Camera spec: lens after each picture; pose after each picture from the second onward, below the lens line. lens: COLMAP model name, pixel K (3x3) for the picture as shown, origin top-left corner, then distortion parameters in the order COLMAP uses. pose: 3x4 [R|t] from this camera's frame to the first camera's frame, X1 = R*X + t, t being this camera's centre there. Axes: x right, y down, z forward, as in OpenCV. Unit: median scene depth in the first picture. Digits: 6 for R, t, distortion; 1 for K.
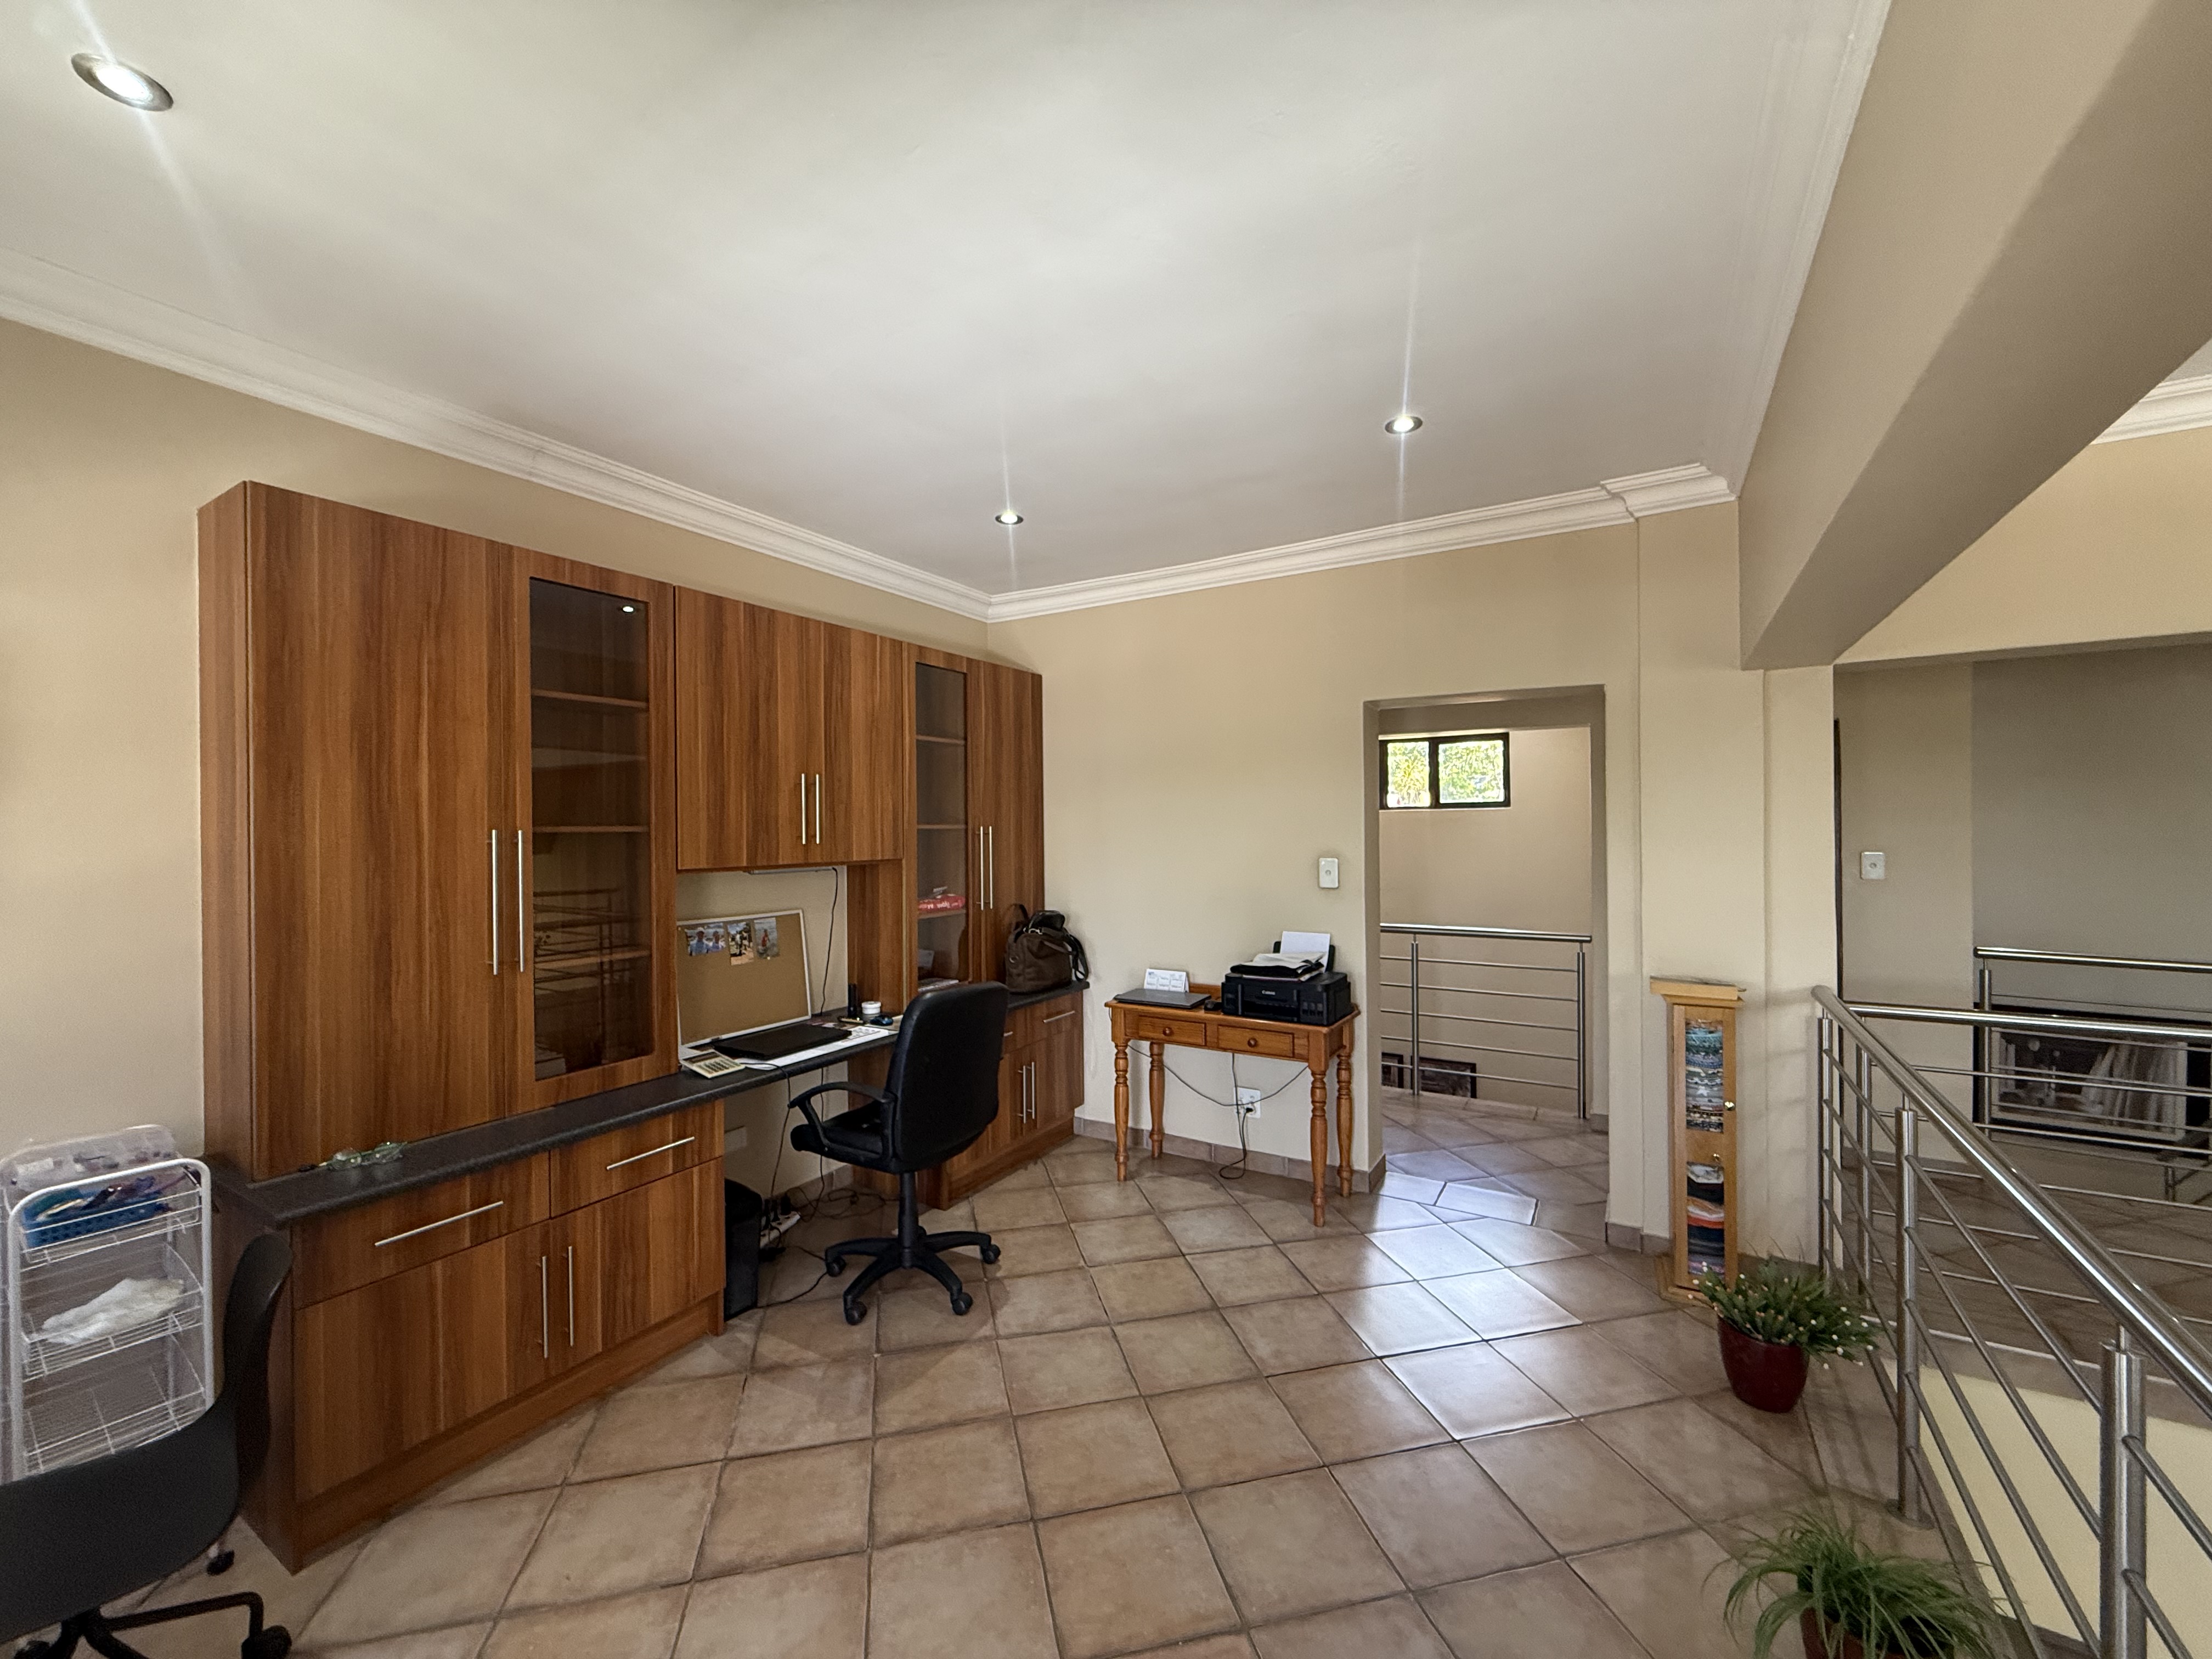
lens RADIAL K [[879.1, 0, 1096.7], [0, 879.1, 827.9], [0, 0, 1]] dist [0.001077, -0.000515]
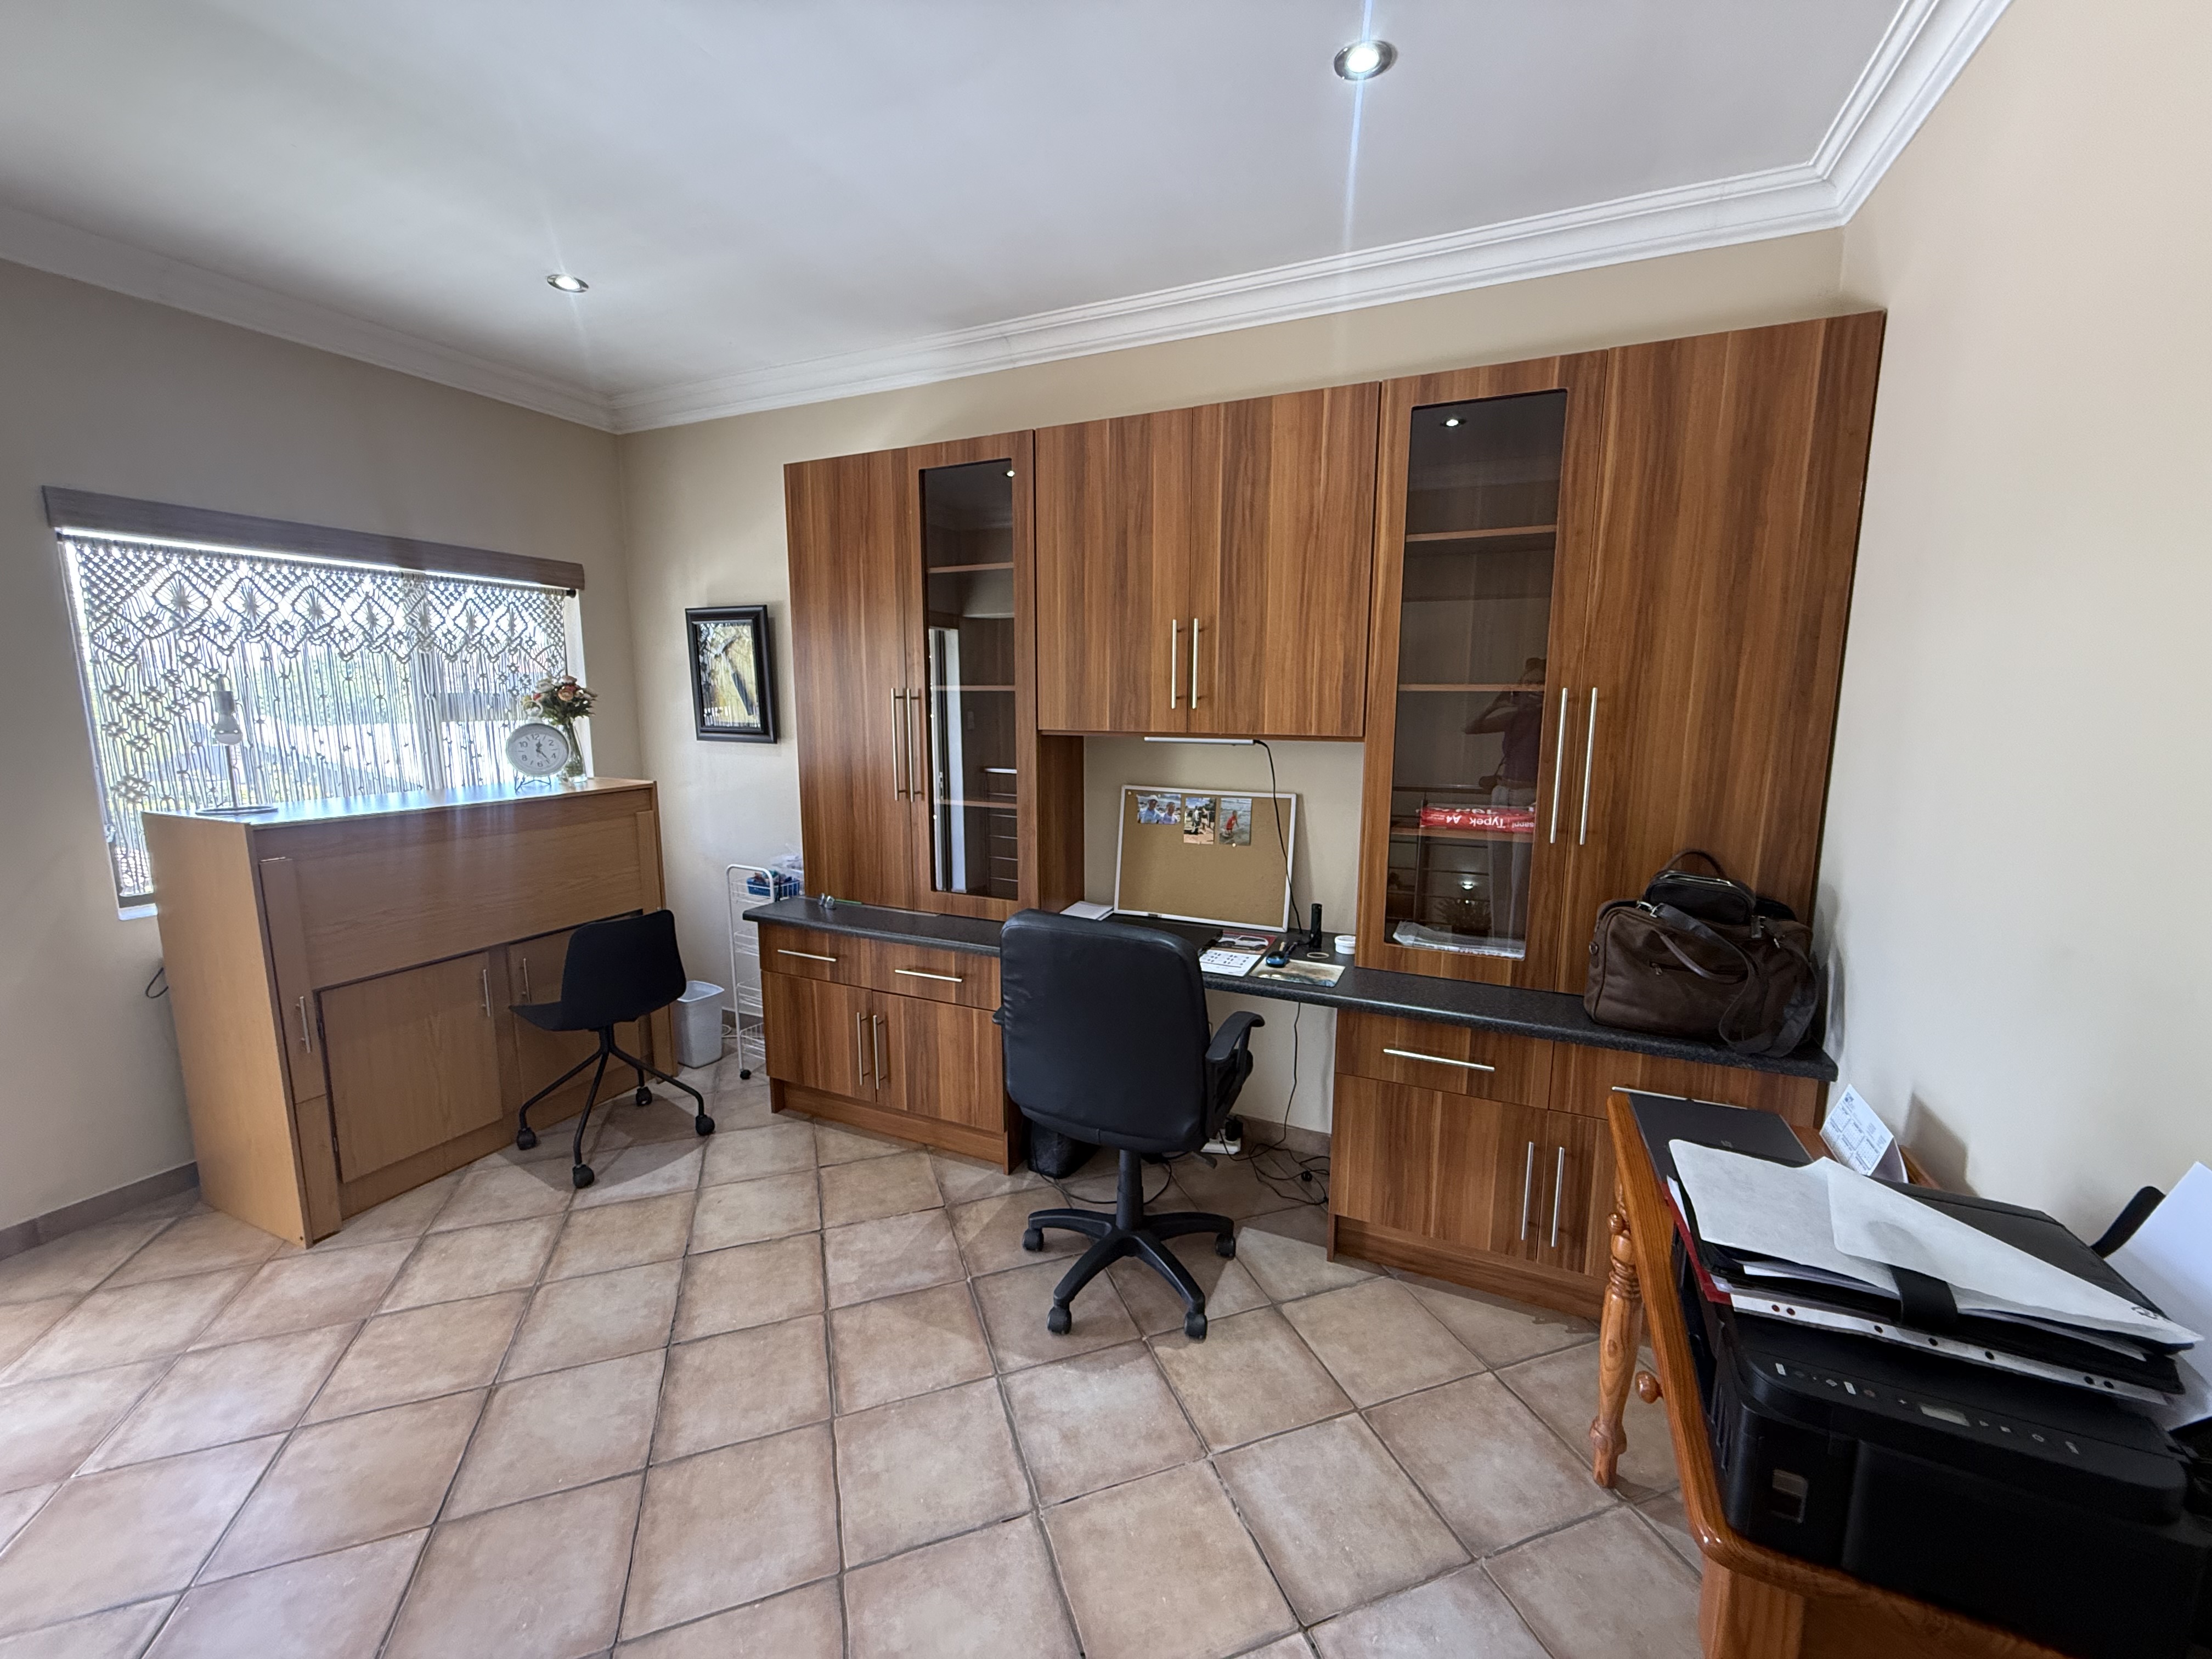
lens RADIAL K [[879.1, 0, 1093.2], [0, 879.1, 825.8], [0, 0, 1]] dist [0.001077, -0.000515]
pose [[0.120233, 0.160002, -0.979767, 0.449461], [-0.002592, 0.986974, 0.160861, -0.004843], [0.992742, -0.016801, 0.119081, 0.801952]]
